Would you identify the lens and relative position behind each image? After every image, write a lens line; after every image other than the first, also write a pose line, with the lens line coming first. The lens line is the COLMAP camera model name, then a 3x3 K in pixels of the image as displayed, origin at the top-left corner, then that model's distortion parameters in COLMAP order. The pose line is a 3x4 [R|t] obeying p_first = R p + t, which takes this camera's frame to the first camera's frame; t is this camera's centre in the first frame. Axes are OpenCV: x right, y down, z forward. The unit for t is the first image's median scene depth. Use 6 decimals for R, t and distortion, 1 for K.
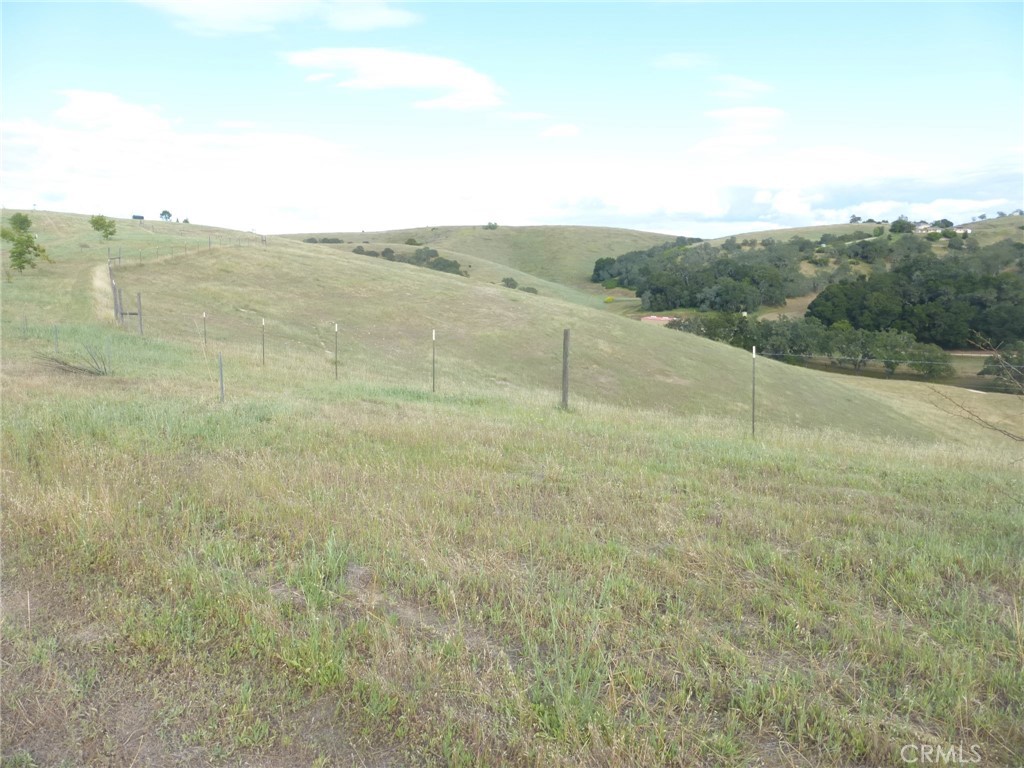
lens RADIAL K [[739.9, 0, 516.9], [0, 739.9, 386.2], [0, 0, 1]] dist [-0.038362, 0.023565]
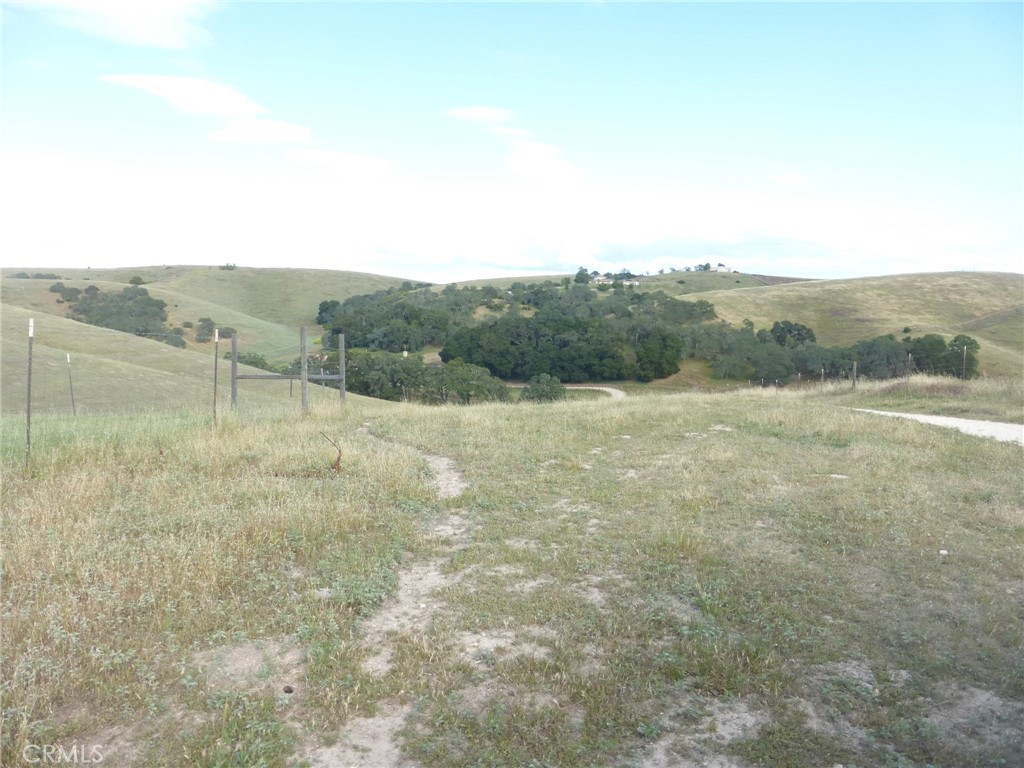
lens RADIAL K [[739.9, 0, 513.6], [0, 739.9, 382.5], [0, 0, 1]] dist [-0.038362, 0.023565]
pose [[0.968659, -0.003958, 0.248363, 0.138331], [0.019986, 0.997873, -0.062048, 0.010839], [-0.247589, 0.065067, 0.966678, -0.059456]]
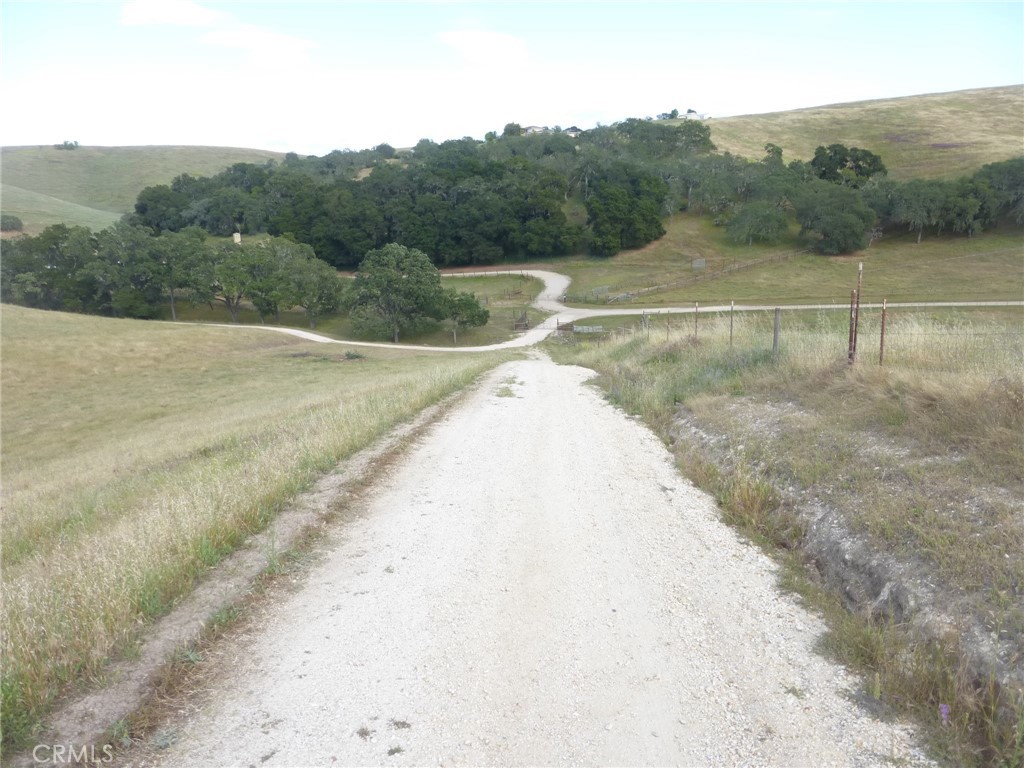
lens RADIAL K [[739.9, 0, 516.1], [0, 739.9, 386.5], [0, 0, 1]] dist [-0.038362, 0.023565]
pose [[0.948287, -0.093949, 0.303193, 0.240068], [0.070610, 0.993697, 0.087068, 0.001963], [-0.309462, -0.061157, 0.948943, 0.171675]]
